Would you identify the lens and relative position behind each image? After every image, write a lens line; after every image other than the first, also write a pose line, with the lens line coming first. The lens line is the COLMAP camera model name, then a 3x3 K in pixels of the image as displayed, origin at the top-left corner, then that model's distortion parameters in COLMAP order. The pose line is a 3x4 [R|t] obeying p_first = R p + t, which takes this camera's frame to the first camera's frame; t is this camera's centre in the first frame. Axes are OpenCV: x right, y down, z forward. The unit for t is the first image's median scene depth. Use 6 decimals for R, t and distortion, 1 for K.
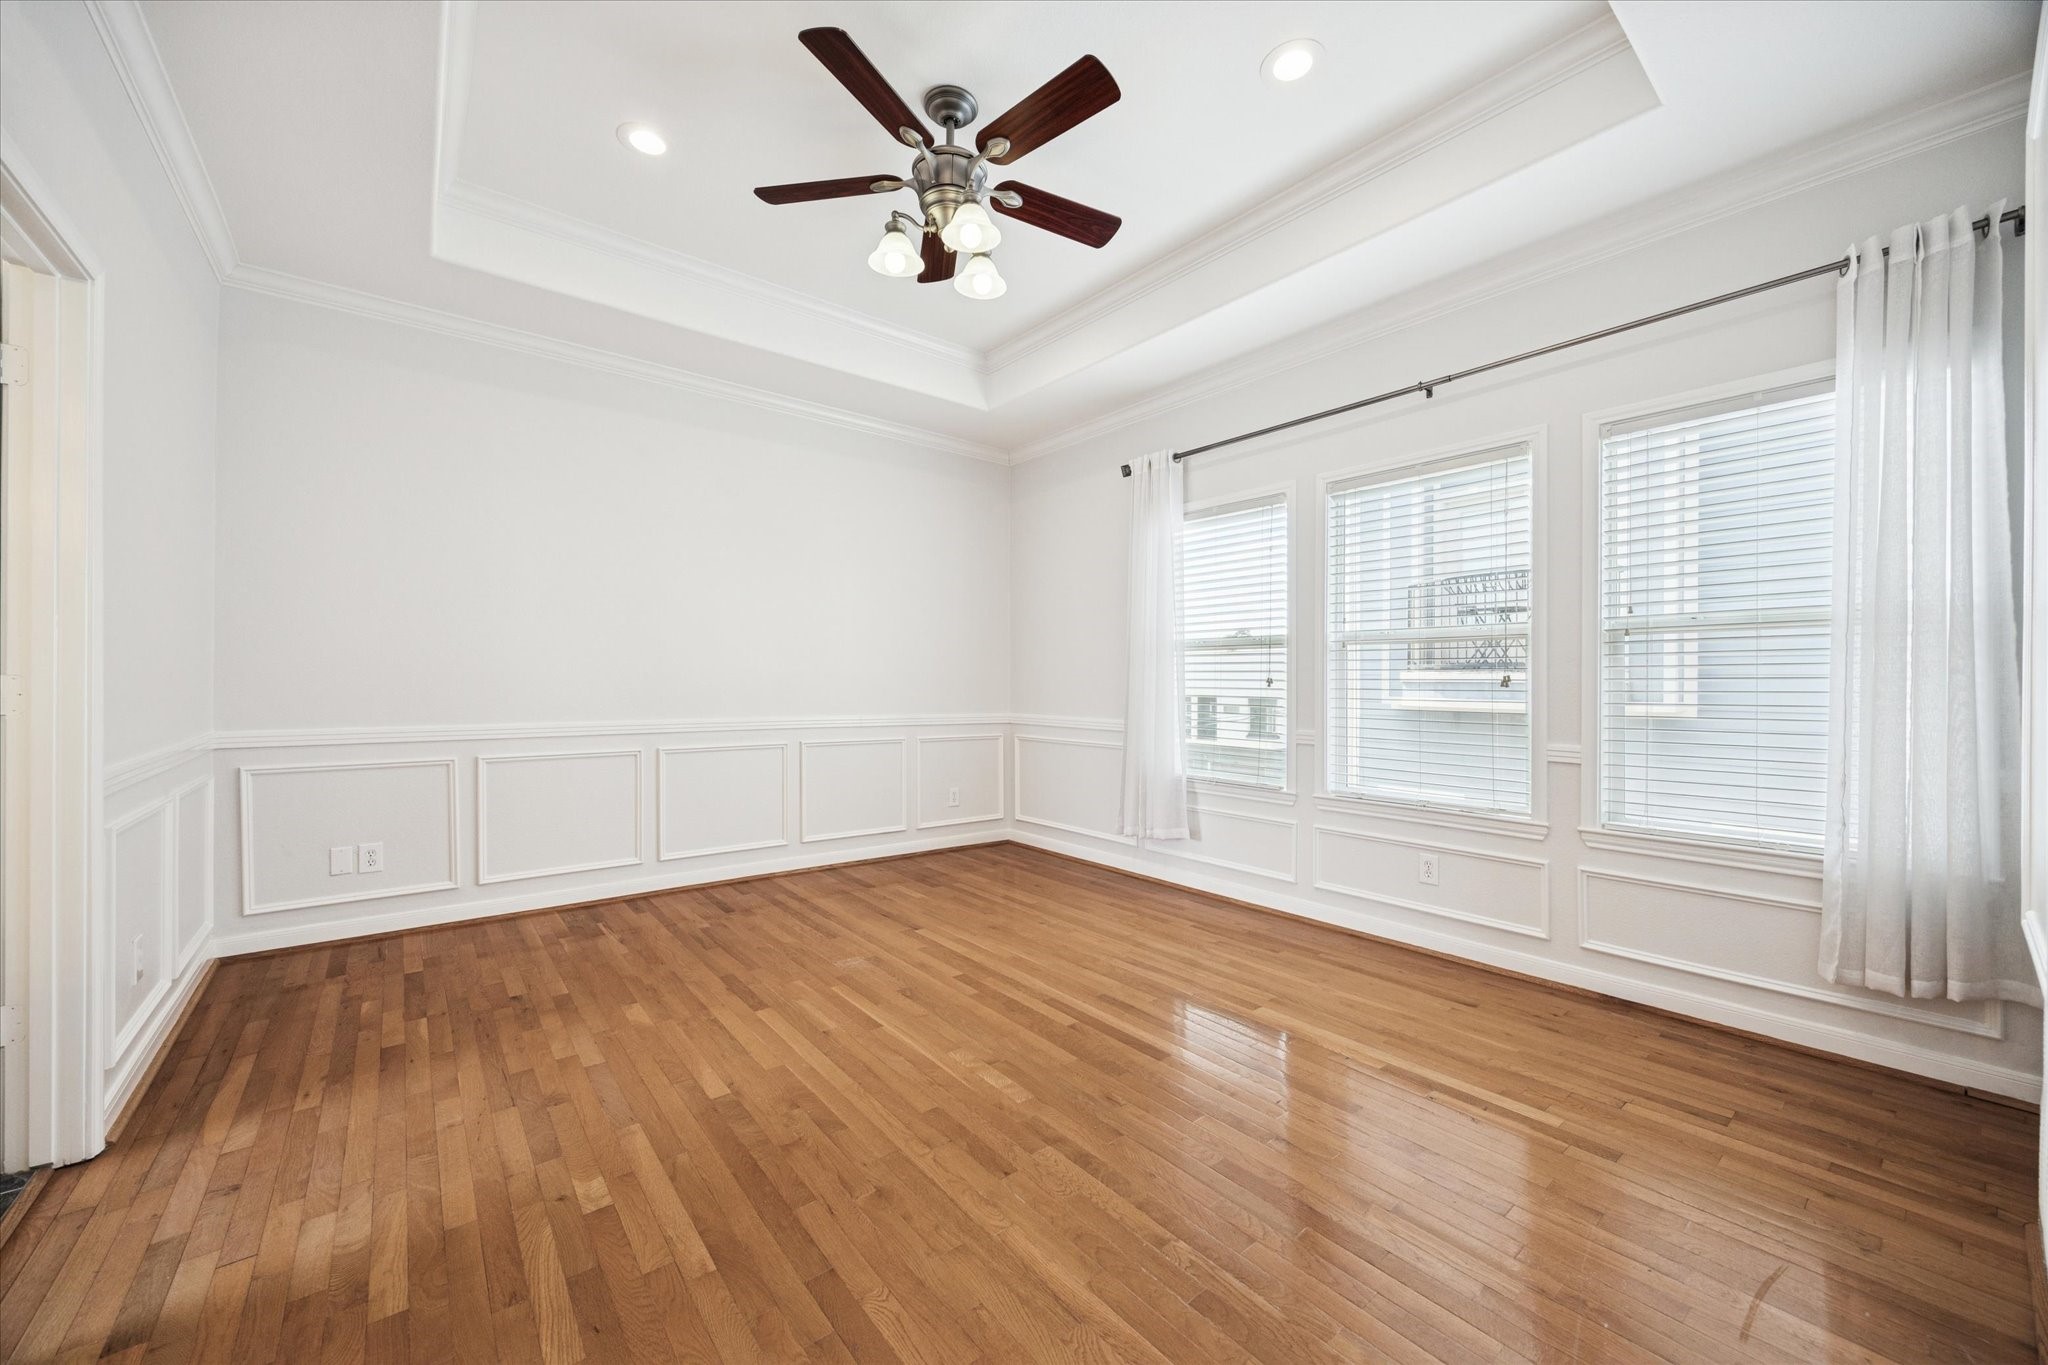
lens RADIAL K [[767.6, 0, 1023.4], [0, 767.6, 672.2], [0, 0, 1]] dist [-0.000702, -0.000097]
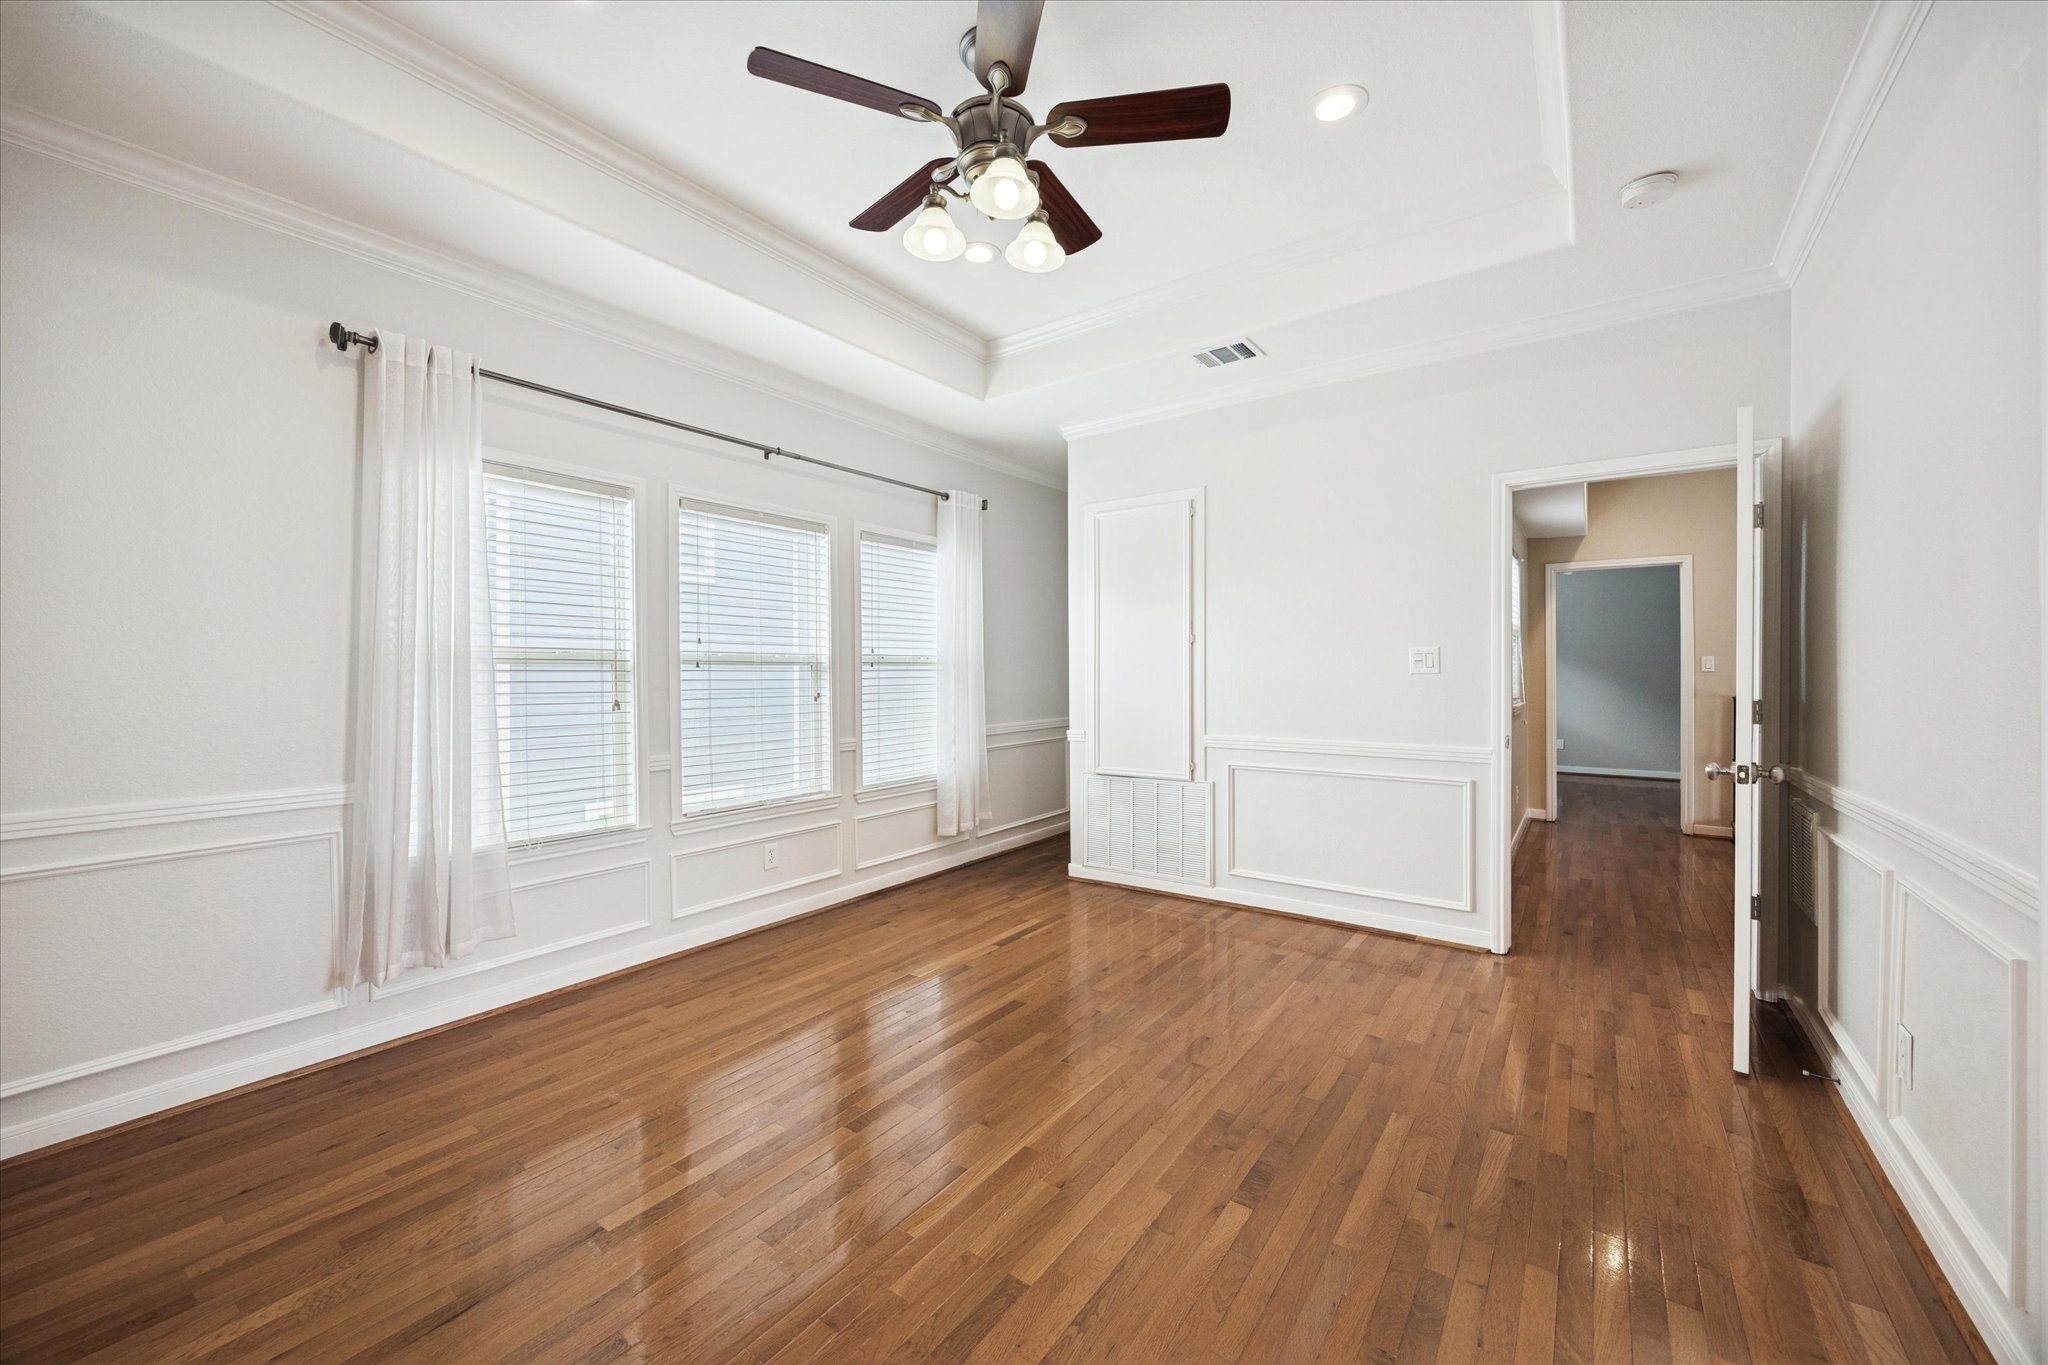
lens RADIAL K [[782.8, 0, 1034.2], [0, 782.8, 664.3], [0, 0, 1]] dist [-0.002555, -0.000126]
pose [[-0.265407, 0.014462, 0.964028, -0.802123], [-0.003958, 0.999863, -0.016089, -0.024140], [-0.964128, -0.008086, -0.265314, 0.991082]]
